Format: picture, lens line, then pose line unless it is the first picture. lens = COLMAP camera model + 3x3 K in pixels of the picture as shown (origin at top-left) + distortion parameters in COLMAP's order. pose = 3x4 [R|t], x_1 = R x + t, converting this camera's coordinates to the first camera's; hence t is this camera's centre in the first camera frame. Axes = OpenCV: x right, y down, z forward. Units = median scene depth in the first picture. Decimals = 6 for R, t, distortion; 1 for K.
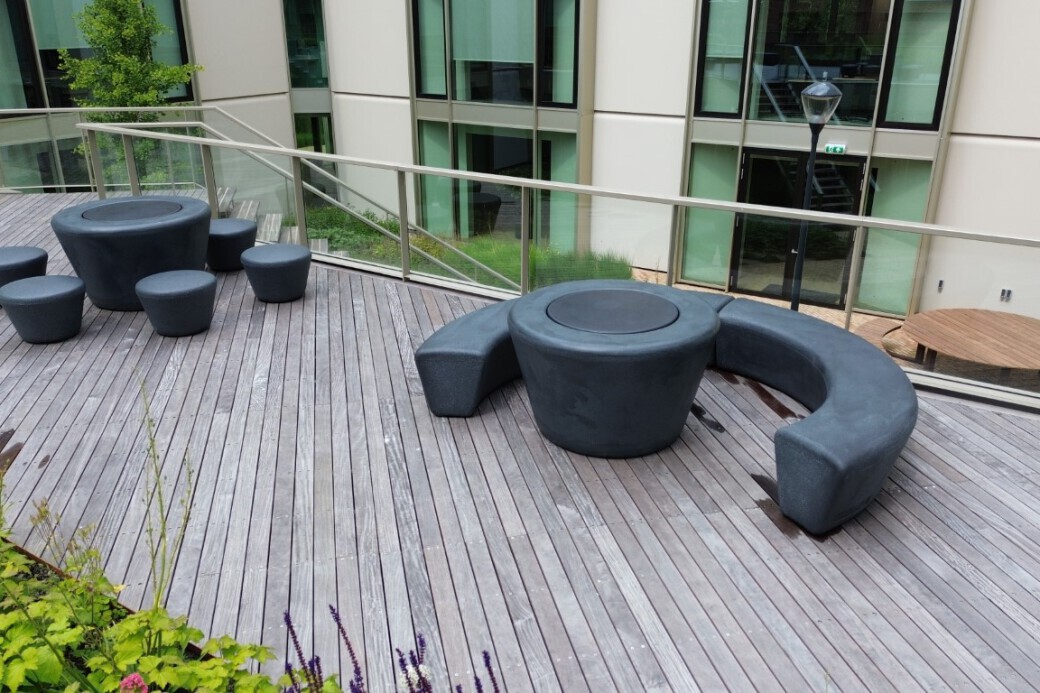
lens RADIAL K [[870.1, 0, 521.0], [0, 870.1, 338.9], [0, 0, 1]] dist [0.065467, -0.048169]
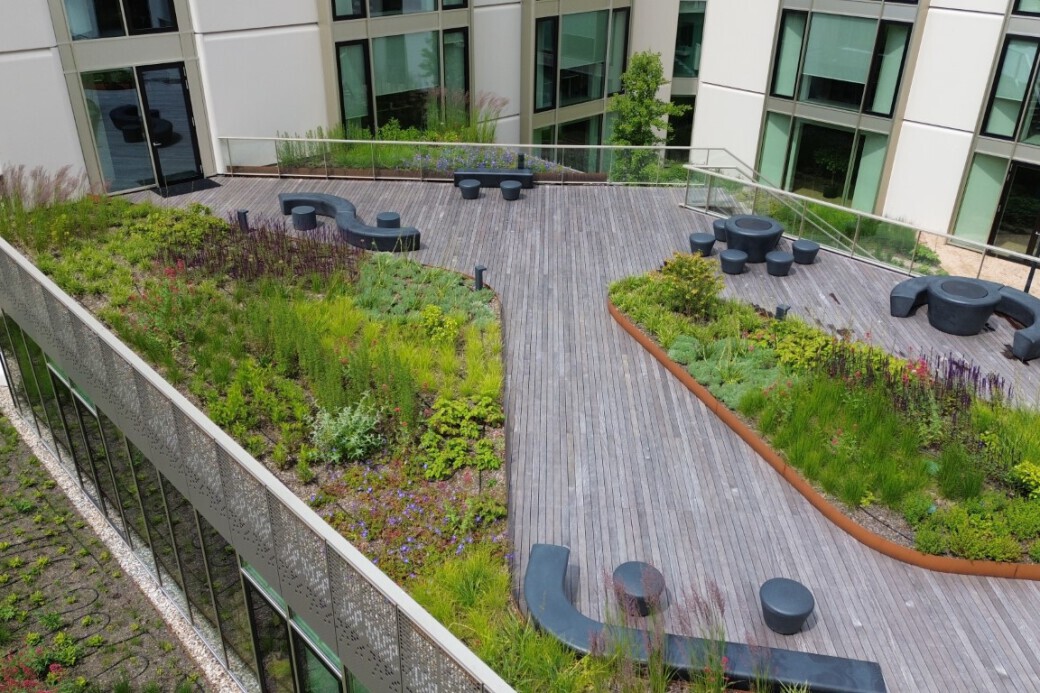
lens RADIAL K [[870.1, 0, 525.4], [0, 870.1, 338.5], [0, 0, 1]] dist [0.065467, -0.048169]
pose [[0.971867, 0.122045, -0.201441, -0.552495], [-0.097783, 0.987159, 0.126320, -0.074952], [0.214271, -0.103068, 0.971321, -1.758212]]
